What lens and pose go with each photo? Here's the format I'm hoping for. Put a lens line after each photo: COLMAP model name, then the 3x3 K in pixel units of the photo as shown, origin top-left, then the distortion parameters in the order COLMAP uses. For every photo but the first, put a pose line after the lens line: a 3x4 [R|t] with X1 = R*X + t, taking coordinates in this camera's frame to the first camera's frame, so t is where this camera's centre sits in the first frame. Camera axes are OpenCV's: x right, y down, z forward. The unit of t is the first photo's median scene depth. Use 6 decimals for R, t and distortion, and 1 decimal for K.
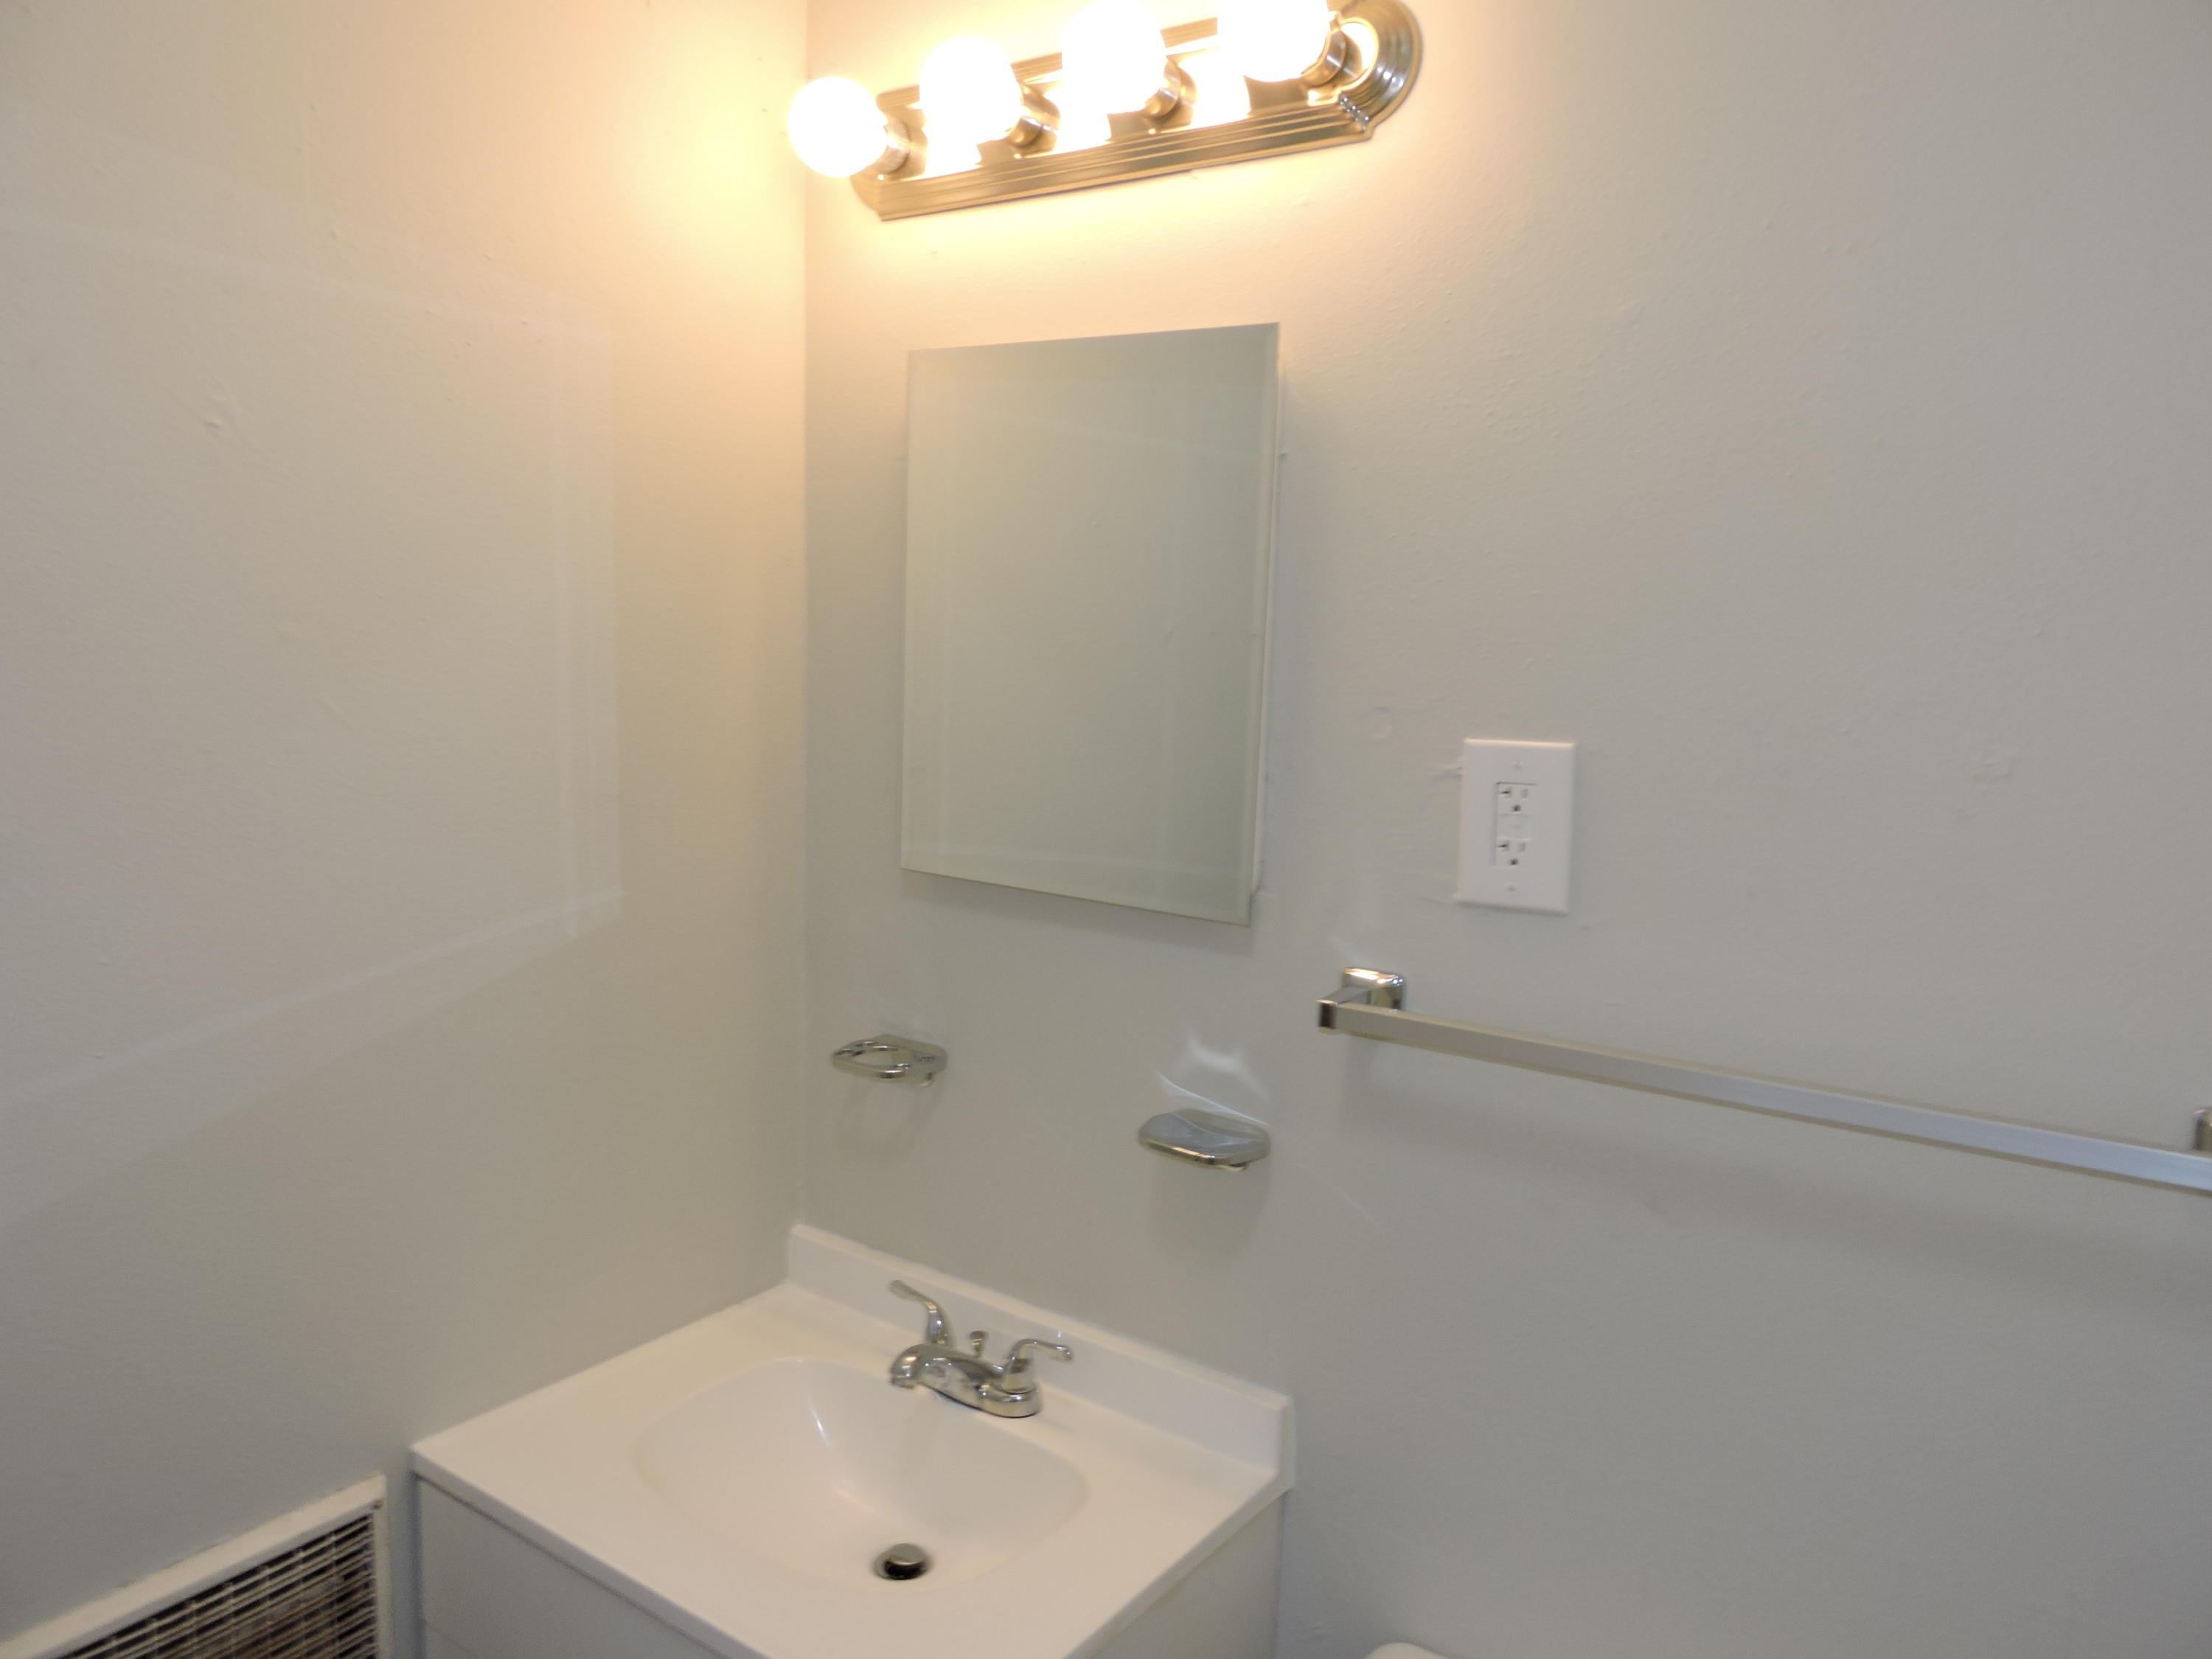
lens RADIAL K [[1565.4, 0, 1106.0], [0, 1565.4, 829.5], [0, 0, 1]] dist [-0.007684, -0.005680]
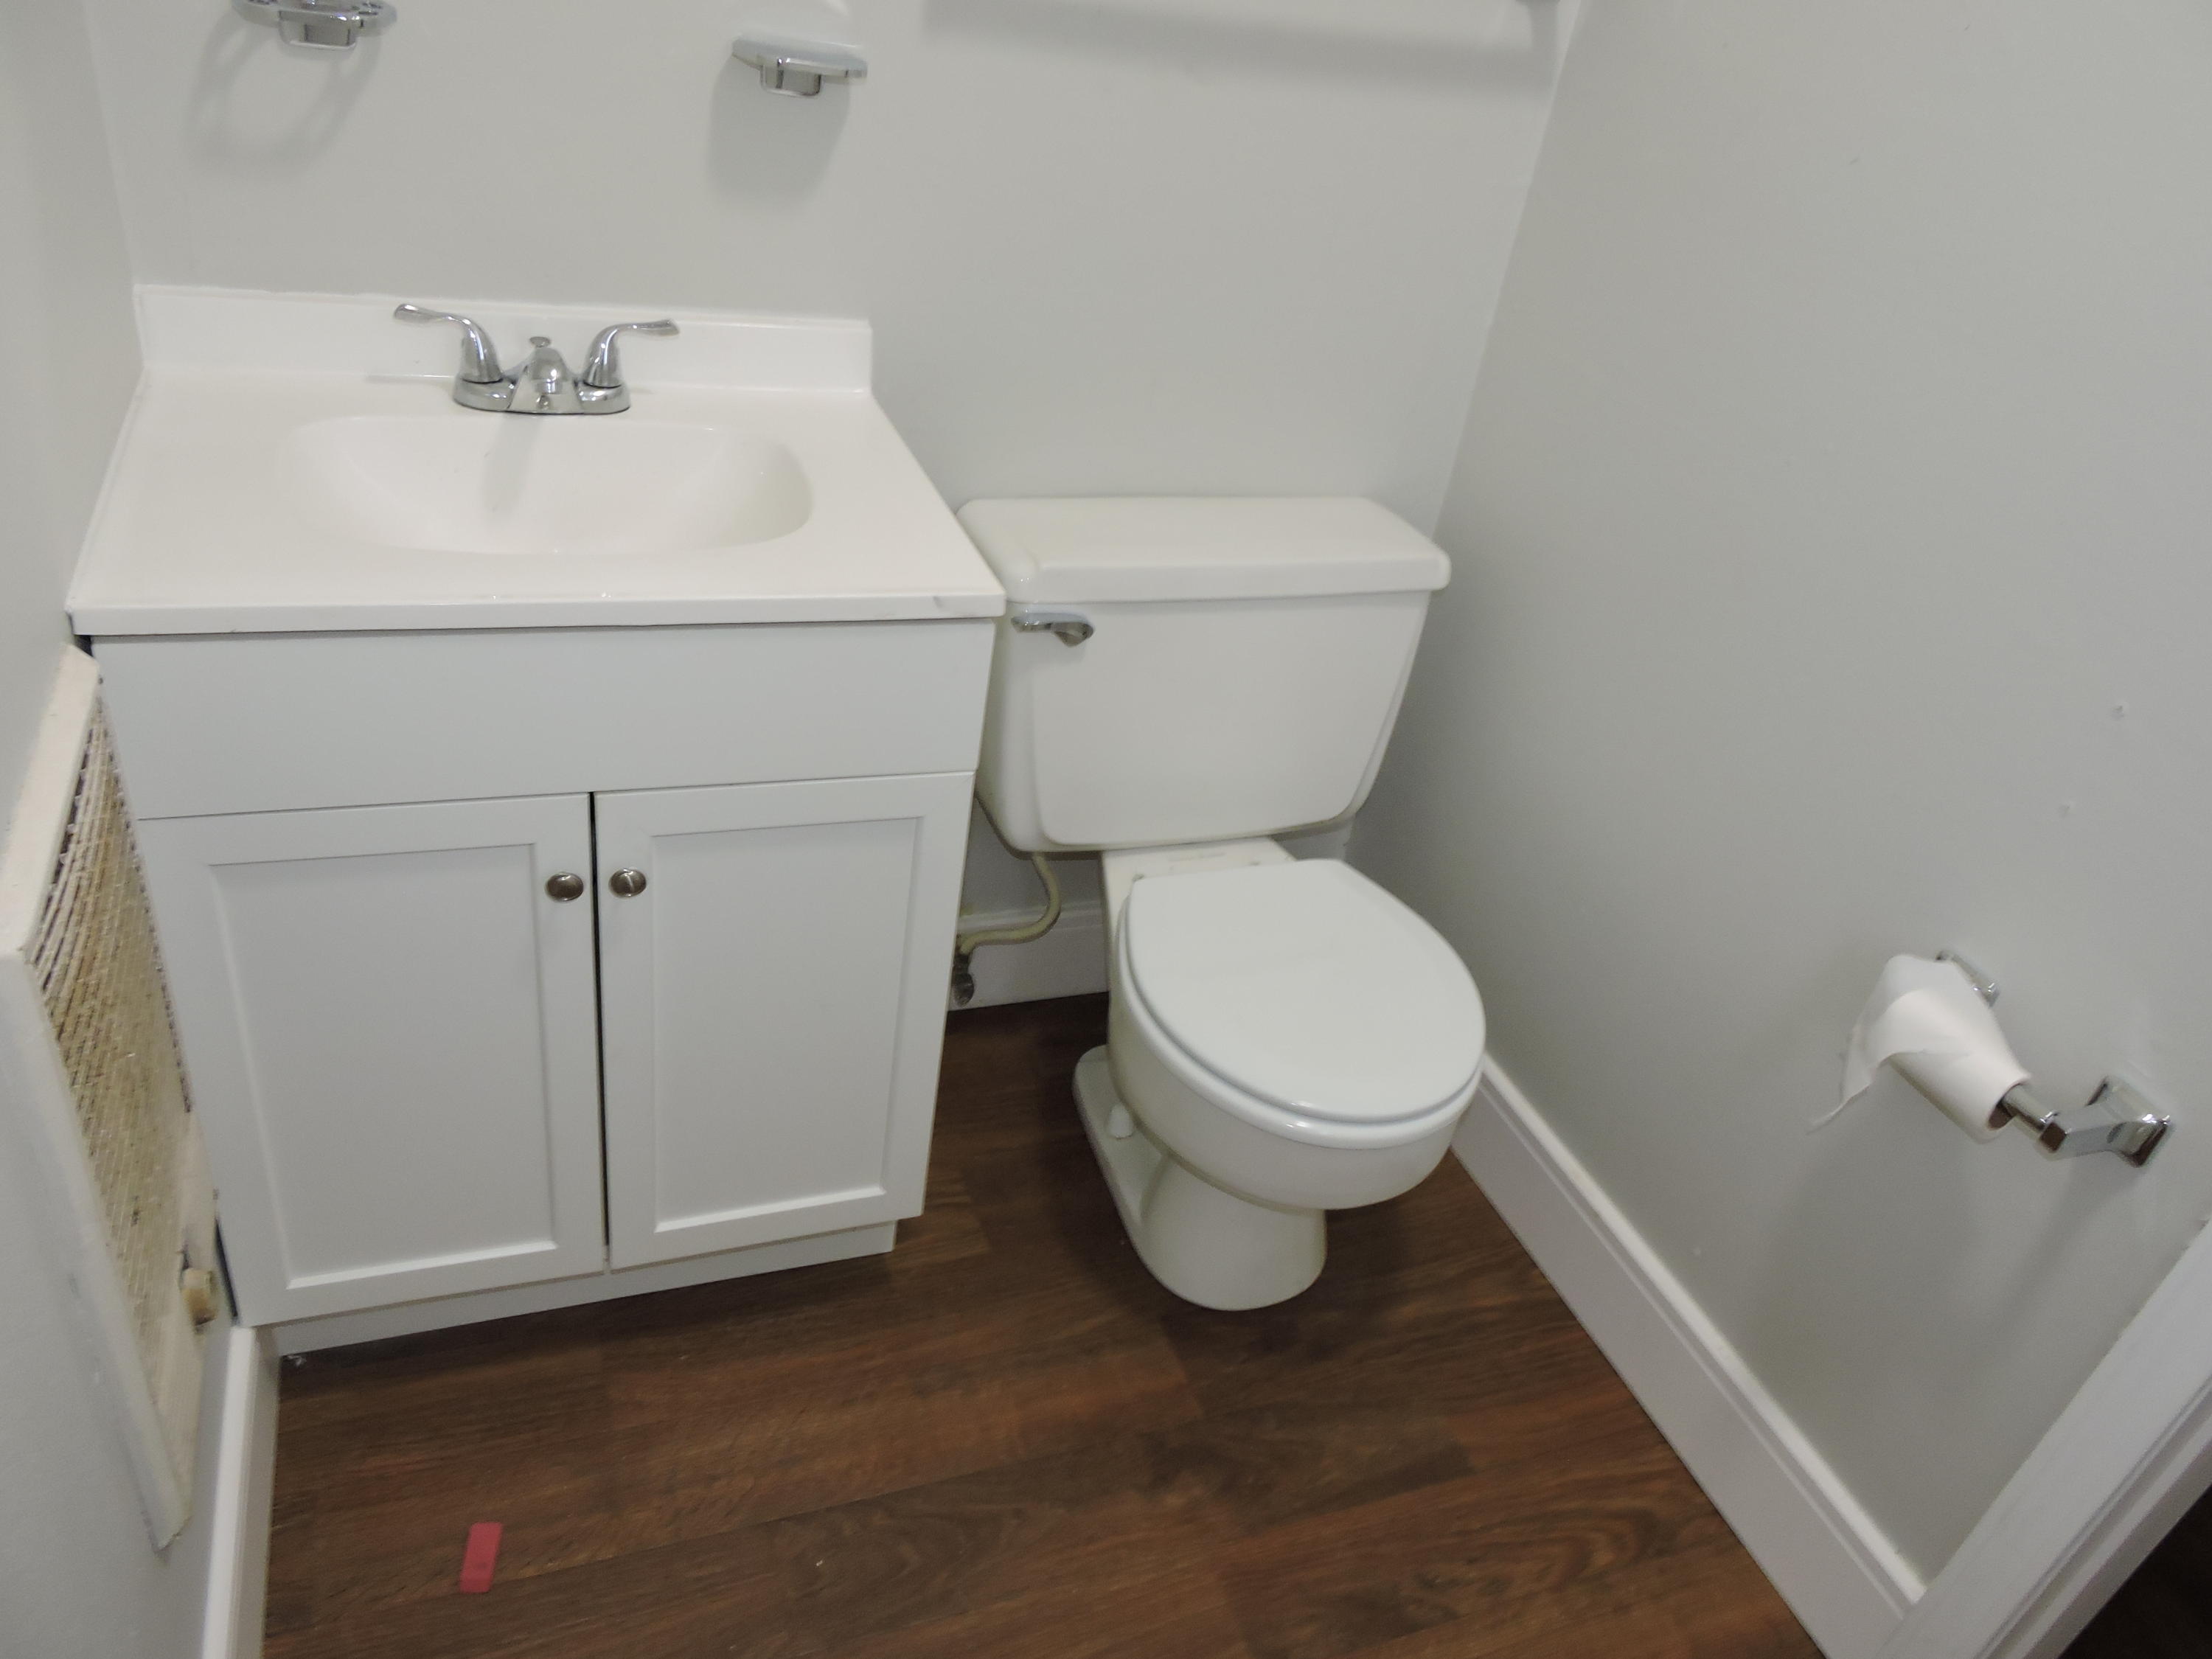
lens RADIAL K [[1565.4, 0, 1106.0], [0, 1565.4, 829.5], [0, 0, 1]] dist [-0.007684, -0.005680]
pose [[0.552753, -0.400427, 0.730837, -0.669168], [-0.025413, 0.868484, 0.495065, 0.117523], [-0.832957, -0.292221, 0.469882, 0.235112]]
